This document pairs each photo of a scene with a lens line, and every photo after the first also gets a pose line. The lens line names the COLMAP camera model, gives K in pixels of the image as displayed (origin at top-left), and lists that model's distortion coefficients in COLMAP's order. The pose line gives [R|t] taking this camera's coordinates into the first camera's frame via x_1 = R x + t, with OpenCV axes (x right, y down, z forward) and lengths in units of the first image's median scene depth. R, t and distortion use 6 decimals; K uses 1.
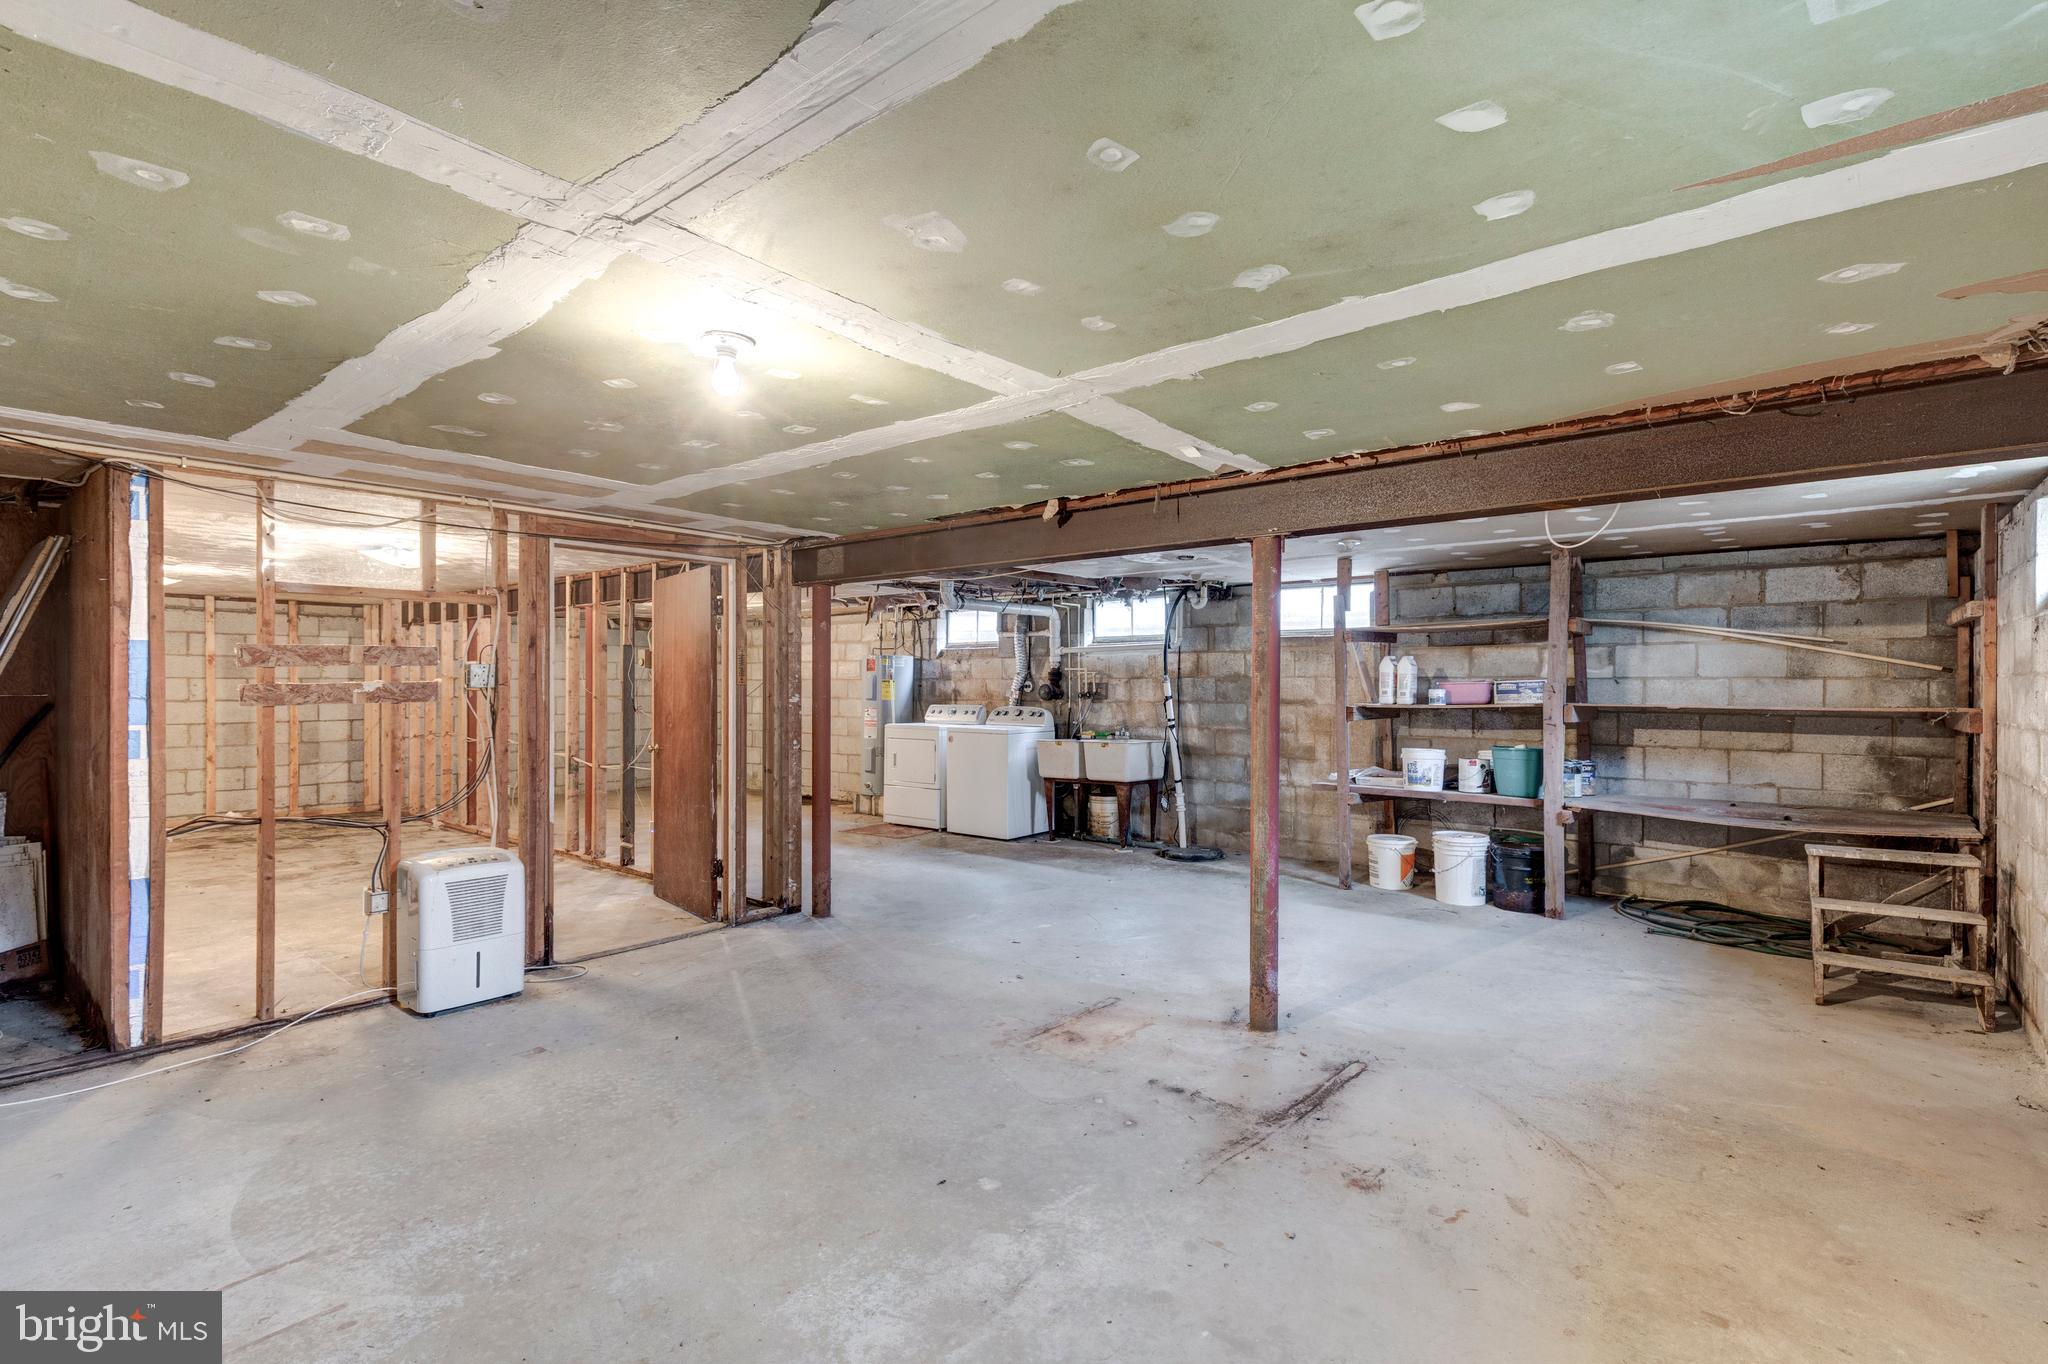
lens RADIAL K [[953.2, 0, 1020.2], [0, 953.2, 680.7], [0, 0, 1]] dist [0.005330, -0.002418]
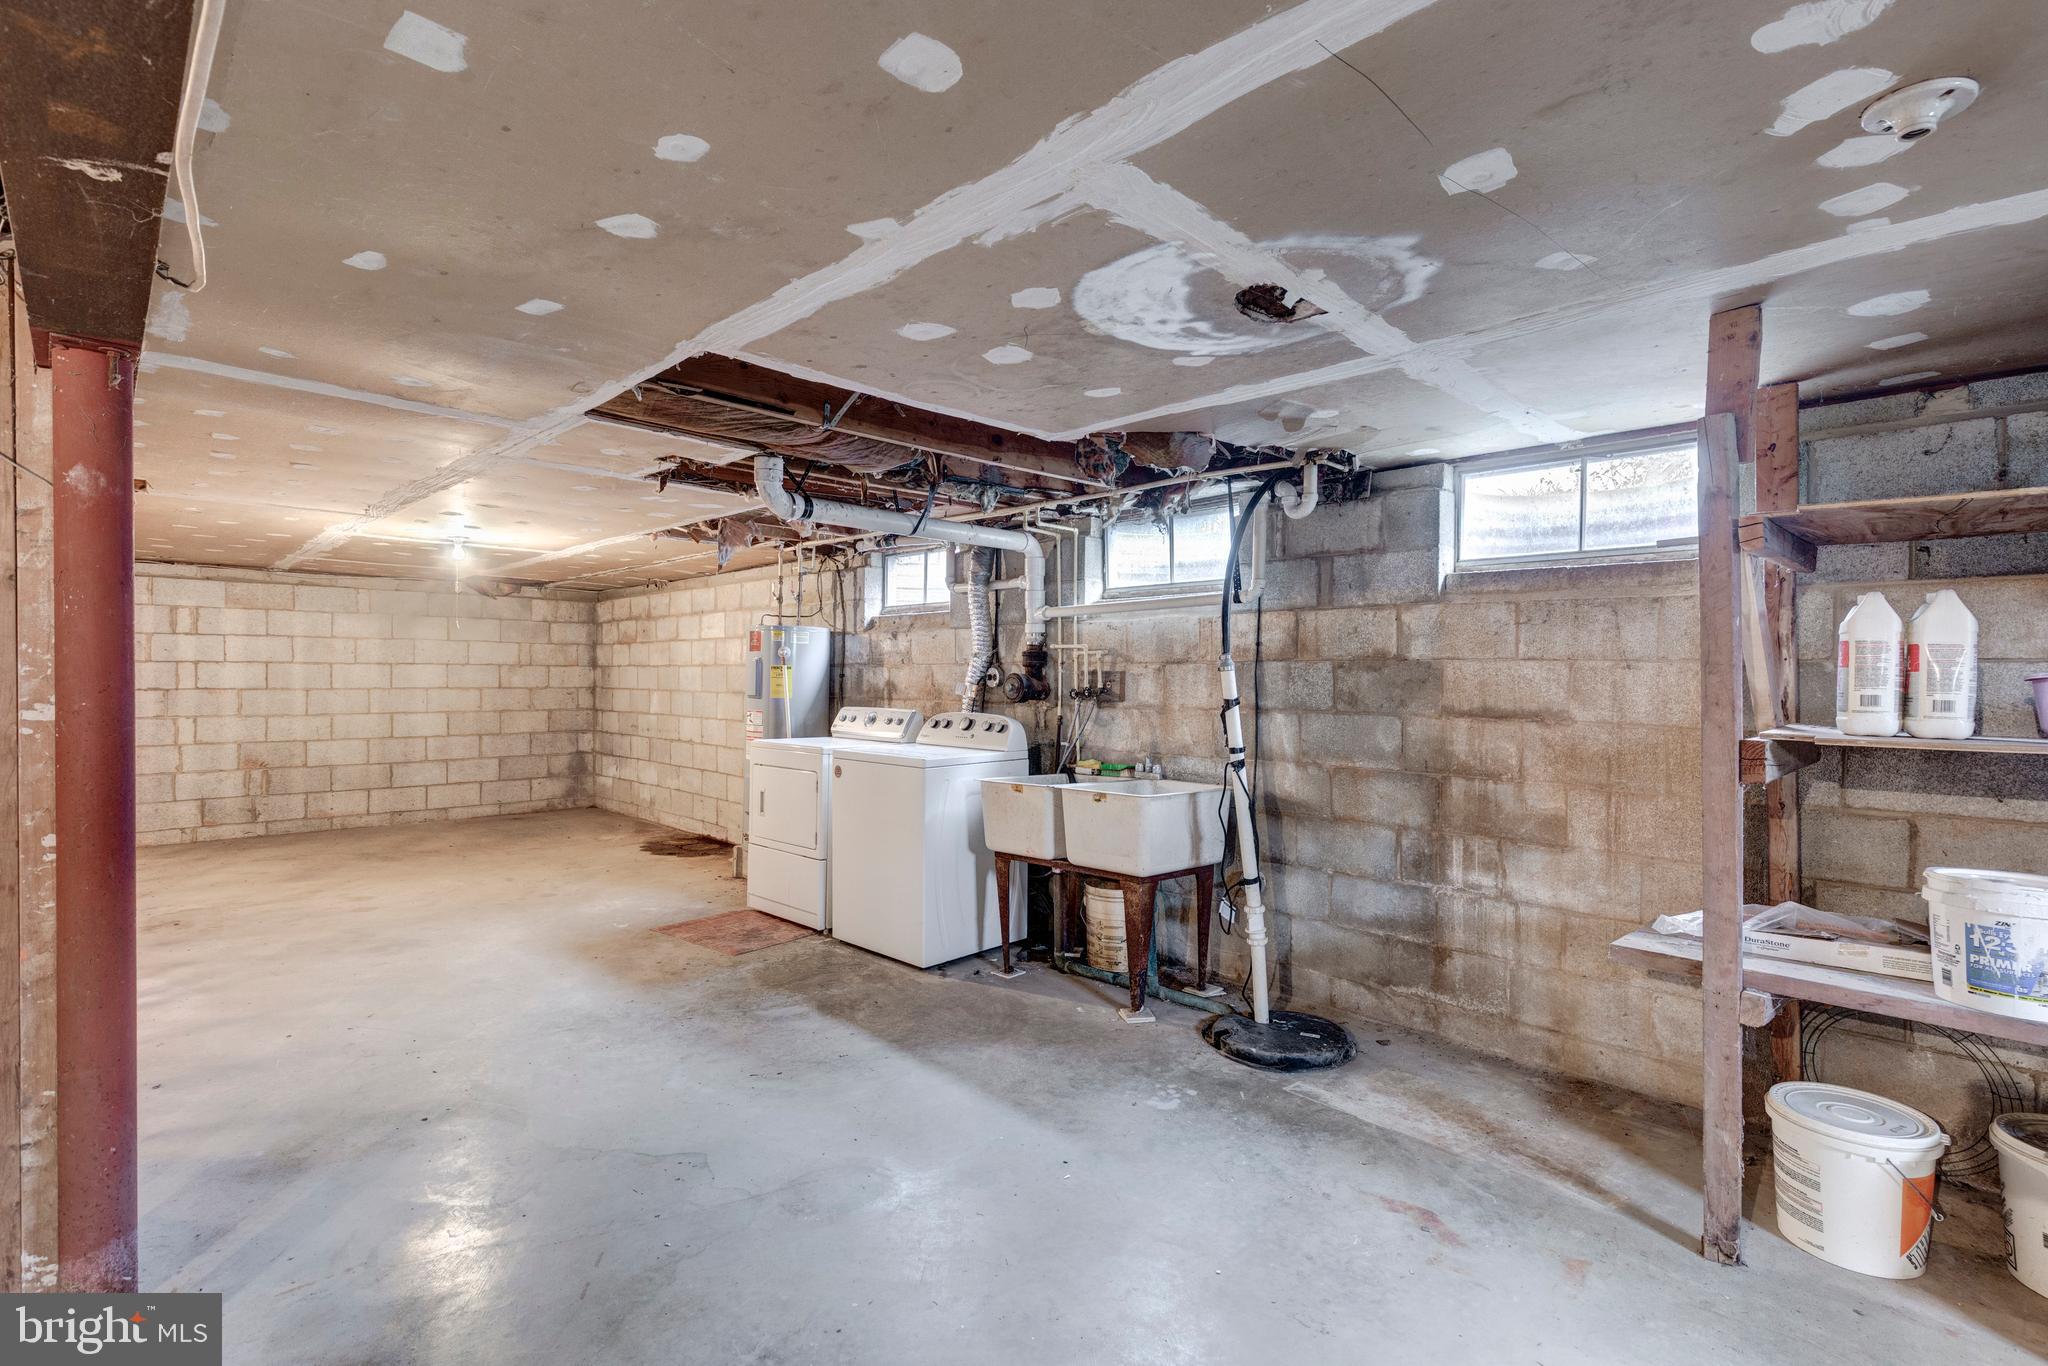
lens RADIAL K [[953.2, 0, 1015.9], [0, 953.2, 680.7], [0, 0, 1]] dist [0.005330, -0.002418]
pose [[0.994795, 0.006574, -0.101683, 0.091801], [-0.005678, 0.999942, 0.009104, 0.003182], [0.101737, -0.008479, 0.994775, 0.491793]]
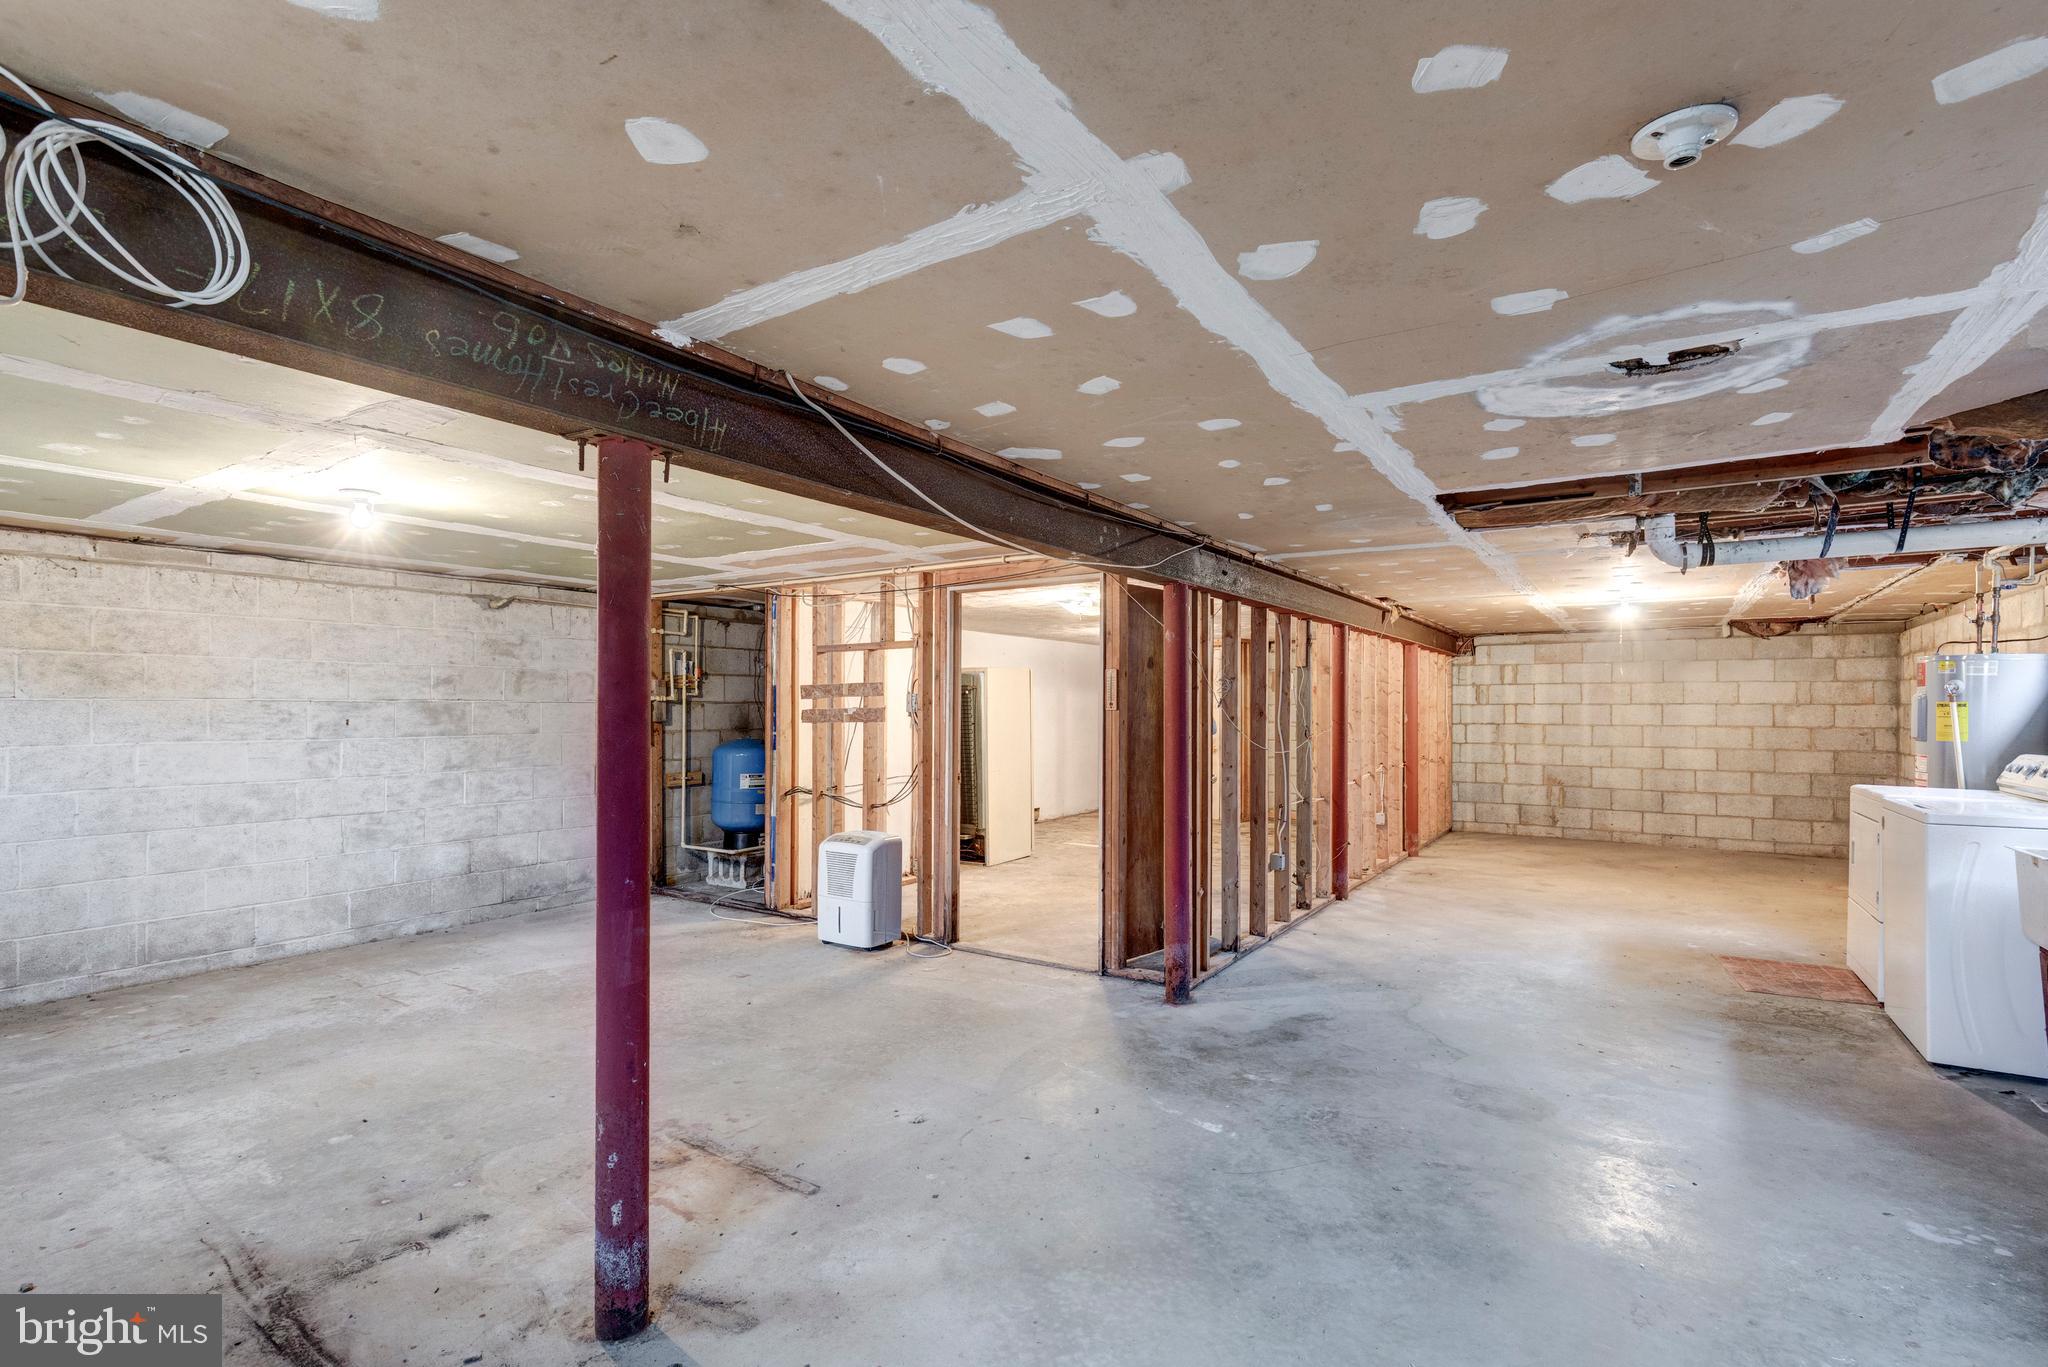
lens RADIAL K [[953.2, 0, 1037.7], [0, 953.2, 698.7], [0, 0, 1]] dist [0.005330, -0.002418]
pose [[0.115329, -0.009095, -0.993286, 0.390027], [0.000245, 0.999958, -0.009128, 0.002091], [0.993327, 0.000810, 0.115327, 0.547456]]
